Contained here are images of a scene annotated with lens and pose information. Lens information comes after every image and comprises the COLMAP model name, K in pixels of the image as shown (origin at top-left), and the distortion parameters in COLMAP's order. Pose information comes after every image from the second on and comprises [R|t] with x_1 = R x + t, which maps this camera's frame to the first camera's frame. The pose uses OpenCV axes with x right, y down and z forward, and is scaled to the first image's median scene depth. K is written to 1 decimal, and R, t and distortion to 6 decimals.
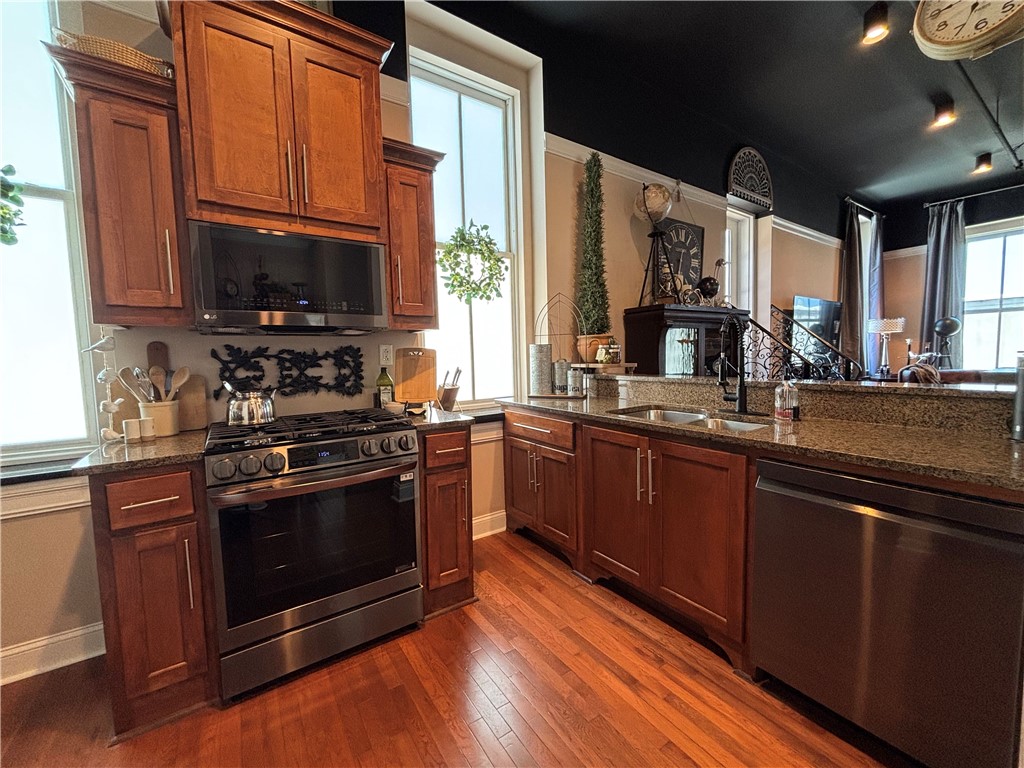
lens RADIAL K [[410.4, 0, 510.5], [0, 410.4, 384.1], [0, 0, 1]] dist [0.000114, -0.001461]
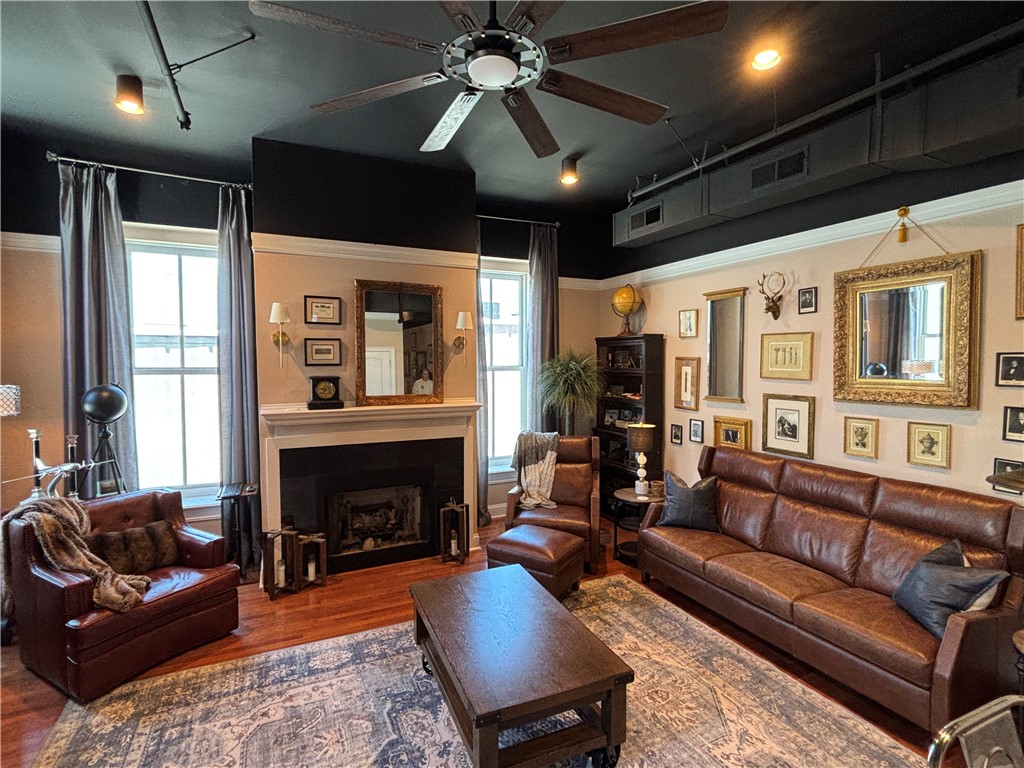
lens RADIAL K [[504.3, 0, 514.7], [0, 504.3, 381.3], [0, 0, 1]] dist [0.003202, -0.005439]
pose [[0.135835, -0.019939, 0.990531, 1.356191], [0.069433, 0.997531, 0.010558, -0.372838], [-0.988295, 0.067341, 0.136884, 1.067794]]
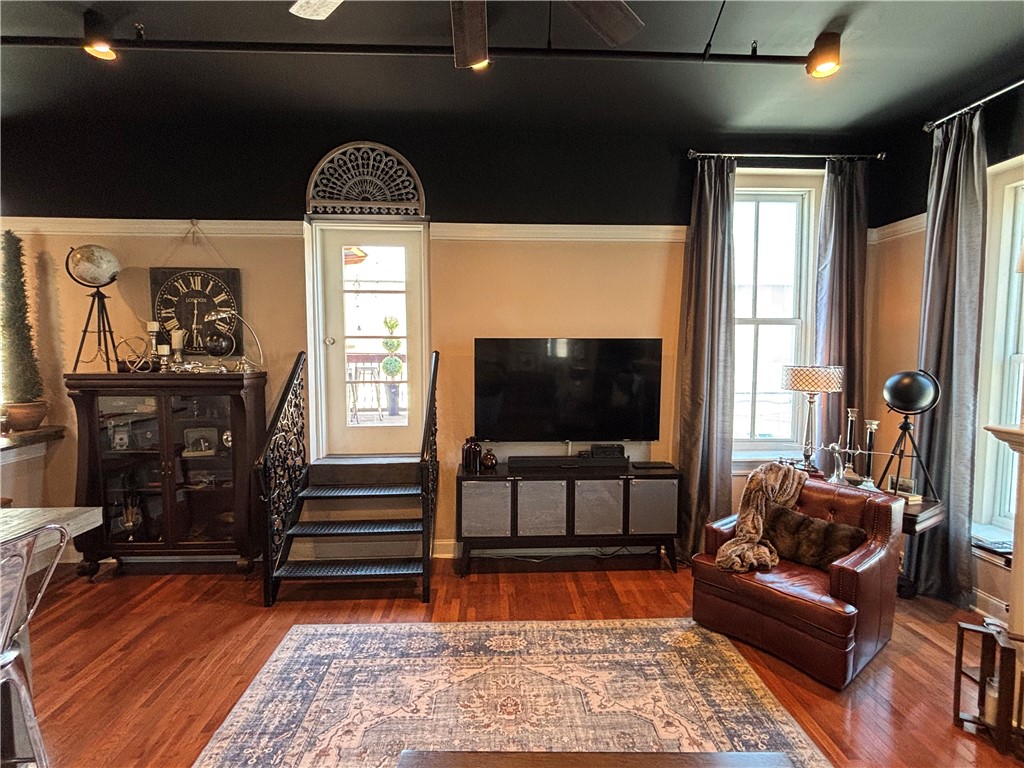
lens RADIAL K [[504.3, 0, 514.8], [0, 504.3, 382.2], [0, 0, 1]] dist [0.003202, -0.005439]
pose [[0.854511, 0.054437, -0.516573, 2.621507], [-0.058921, 0.998233, 0.007728, -0.345285], [0.516080, 0.023834, 0.856208, 0.758184]]
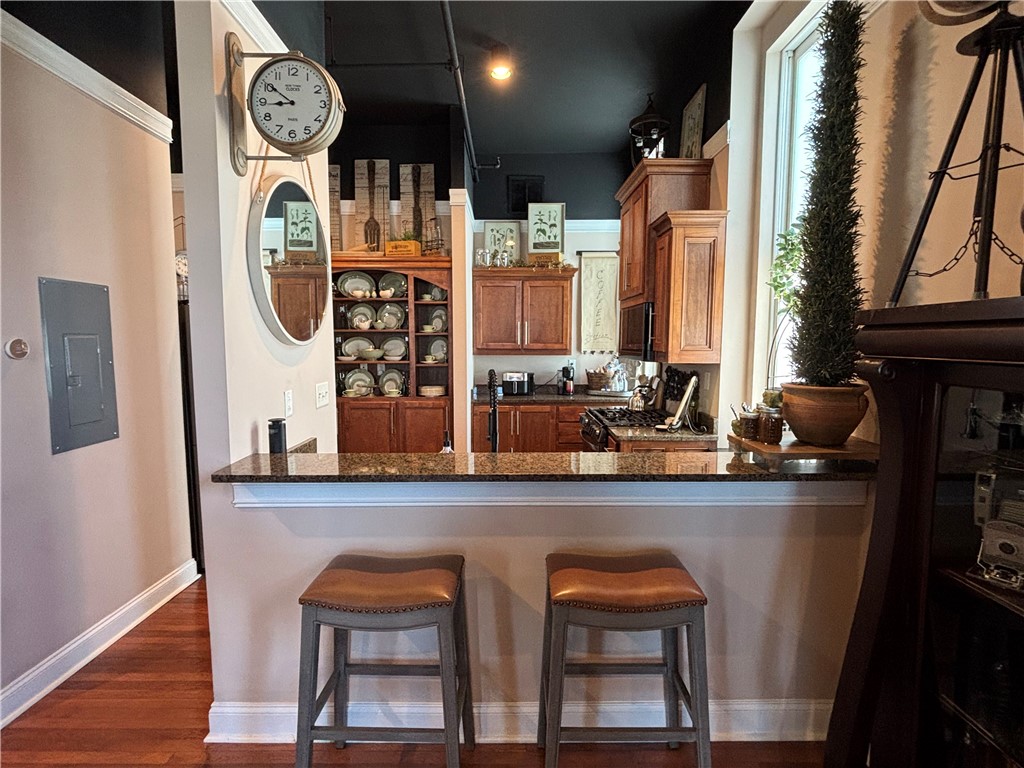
lens RADIAL K [[504.3, 0, 516.5], [0, 504.3, 390.9], [0, 0, 1]] dist [0.003202, -0.005439]
pose [[-0.549108, 0.106531, -0.828934, 1.226586], [-0.048736, 0.986073, 0.159010, -0.256735], [0.834329, 0.127713, -0.536269, 1.391632]]
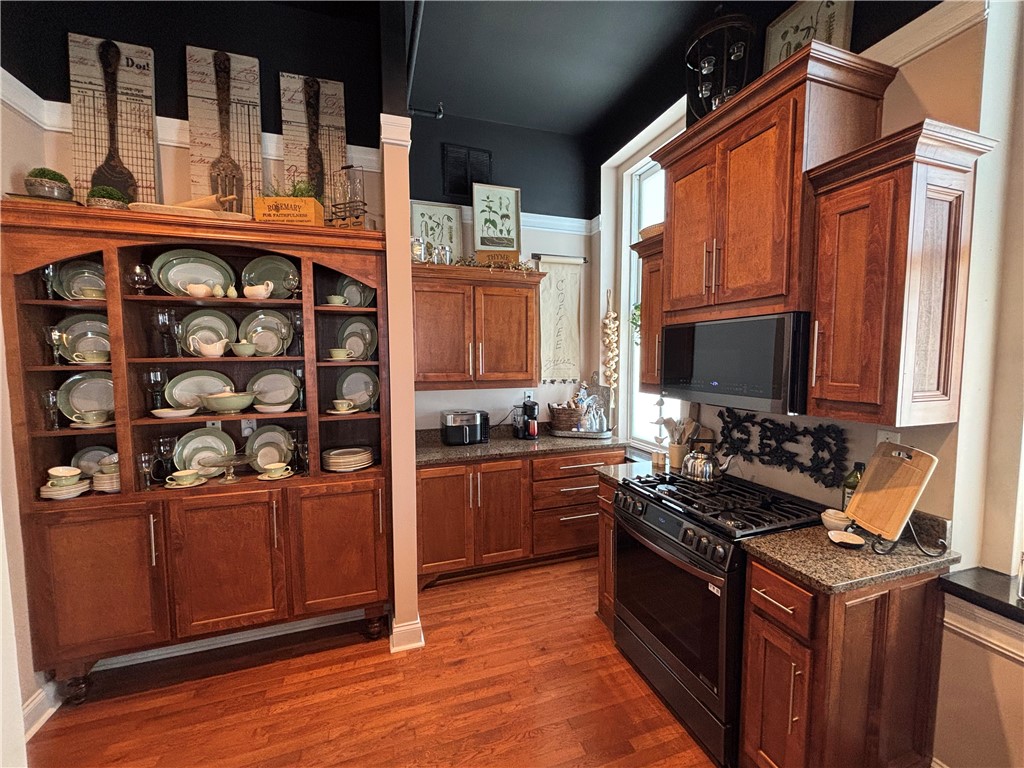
lens RADIAL K [[410.4, 0, 512.9], [0, 410.4, 384.0], [0, 0, 1]] dist [0.000114, -0.001461]
pose [[-0.265680, 0.089725, -0.959877, 0.525002], [-0.057704, 0.992394, 0.108737, -0.222593], [0.962333, 0.084278, -0.258481, 0.605930]]
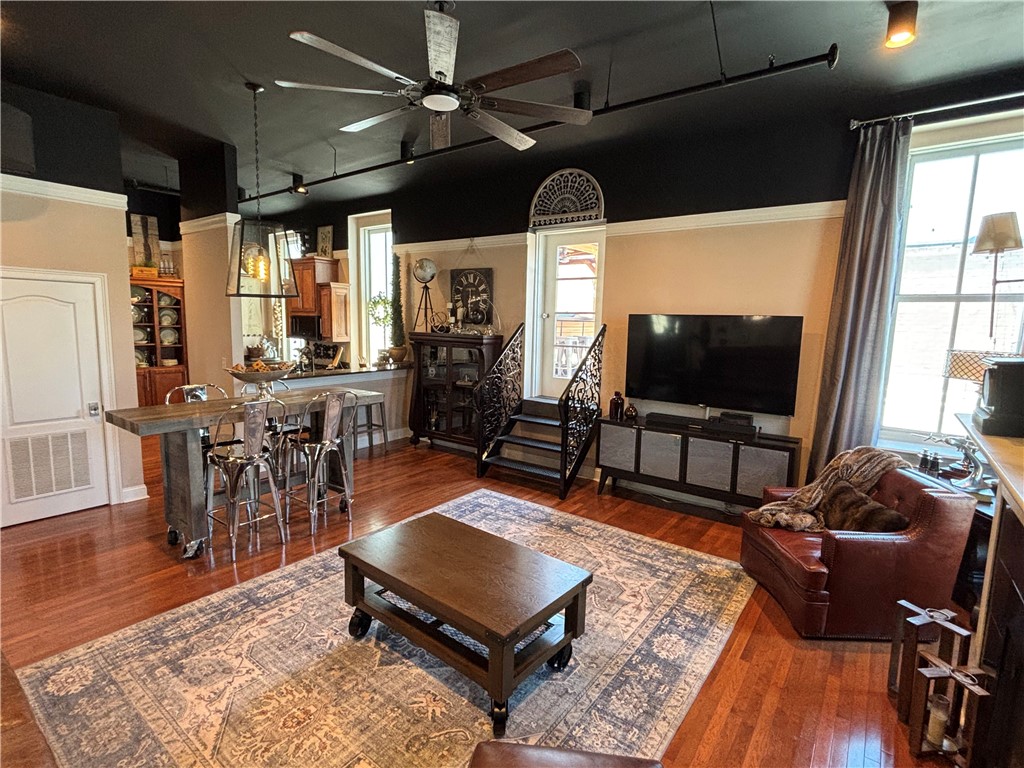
lens RADIAL K [[504.3, 0, 511.4], [0, 504.3, 383.7], [0, 0, 1]] dist [0.003202, -0.005439]
pose [[0.330540, 0.151016, -0.931632, 3.548391], [-0.099168, 0.987208, 0.124840, -0.403803], [0.938567, 0.051124, 0.341288, 0.967233]]
